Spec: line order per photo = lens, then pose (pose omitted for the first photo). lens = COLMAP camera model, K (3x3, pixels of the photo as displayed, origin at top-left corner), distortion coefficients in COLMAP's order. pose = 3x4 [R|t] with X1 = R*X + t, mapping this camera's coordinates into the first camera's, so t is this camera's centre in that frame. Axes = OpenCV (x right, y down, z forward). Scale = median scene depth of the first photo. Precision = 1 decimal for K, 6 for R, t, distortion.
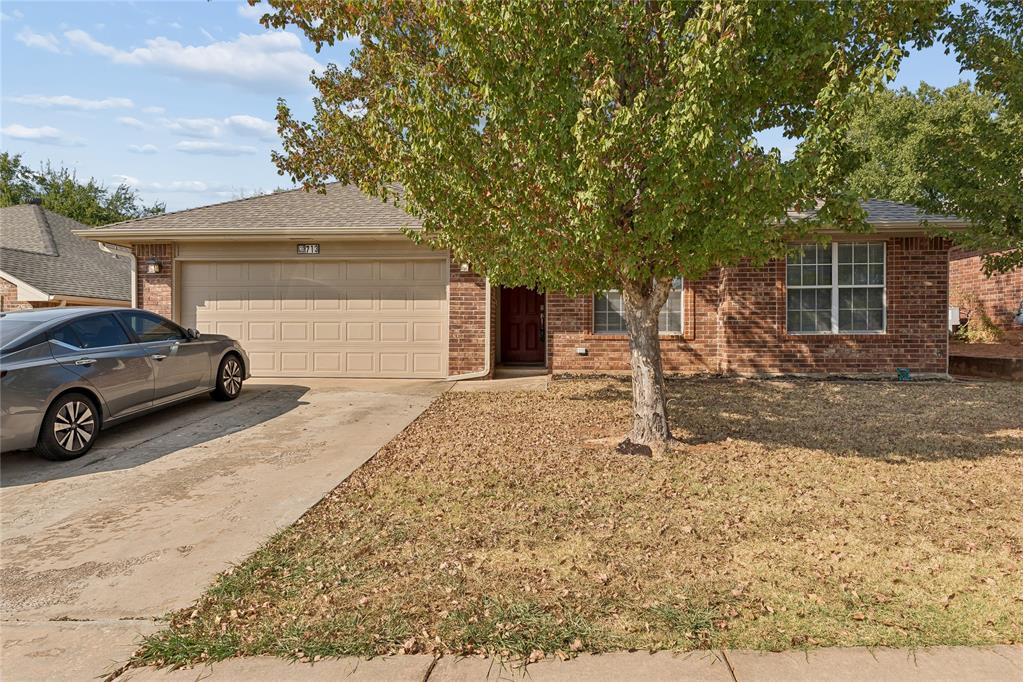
lens RADIAL K [[619.7, 0, 511.0], [0, 619.7, 340.9], [0, 0, 1]] dist [0.003791, 0.000051]
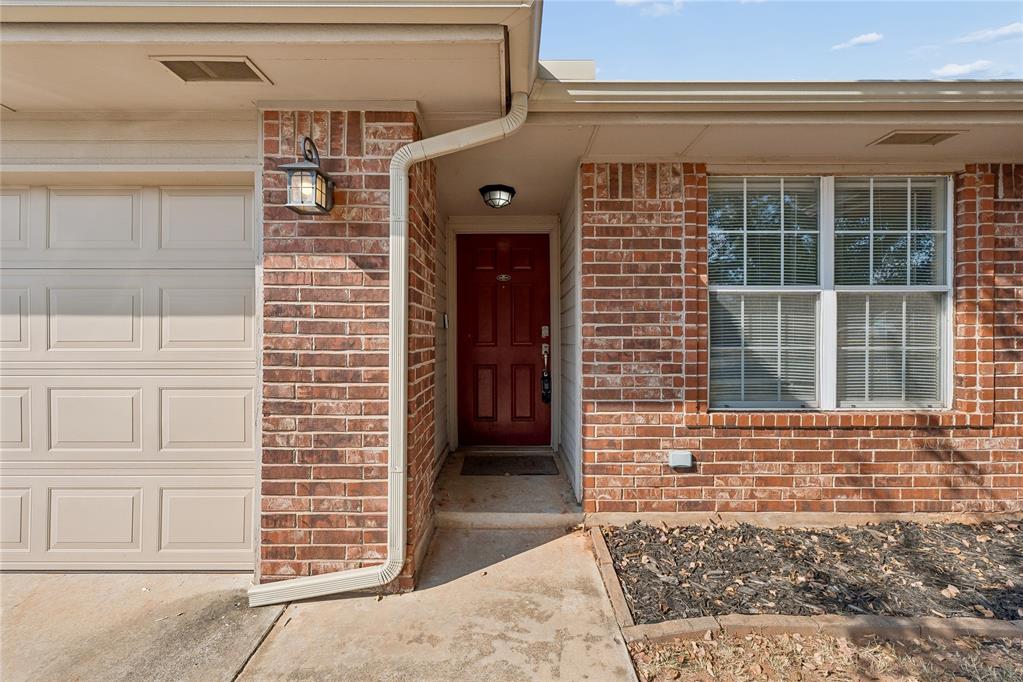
lens RADIAL K [[433.2, 0, 513.7], [0, 433.2, 341.6], [0, 0, 1]] dist [0.003173, 0.001069]
pose [[0.996834, -0.004440, 0.079386, 0.000324], [0.004813, 0.999978, -0.004512, -0.052145], [-0.079364, 0.004880, 0.996834, 0.790313]]
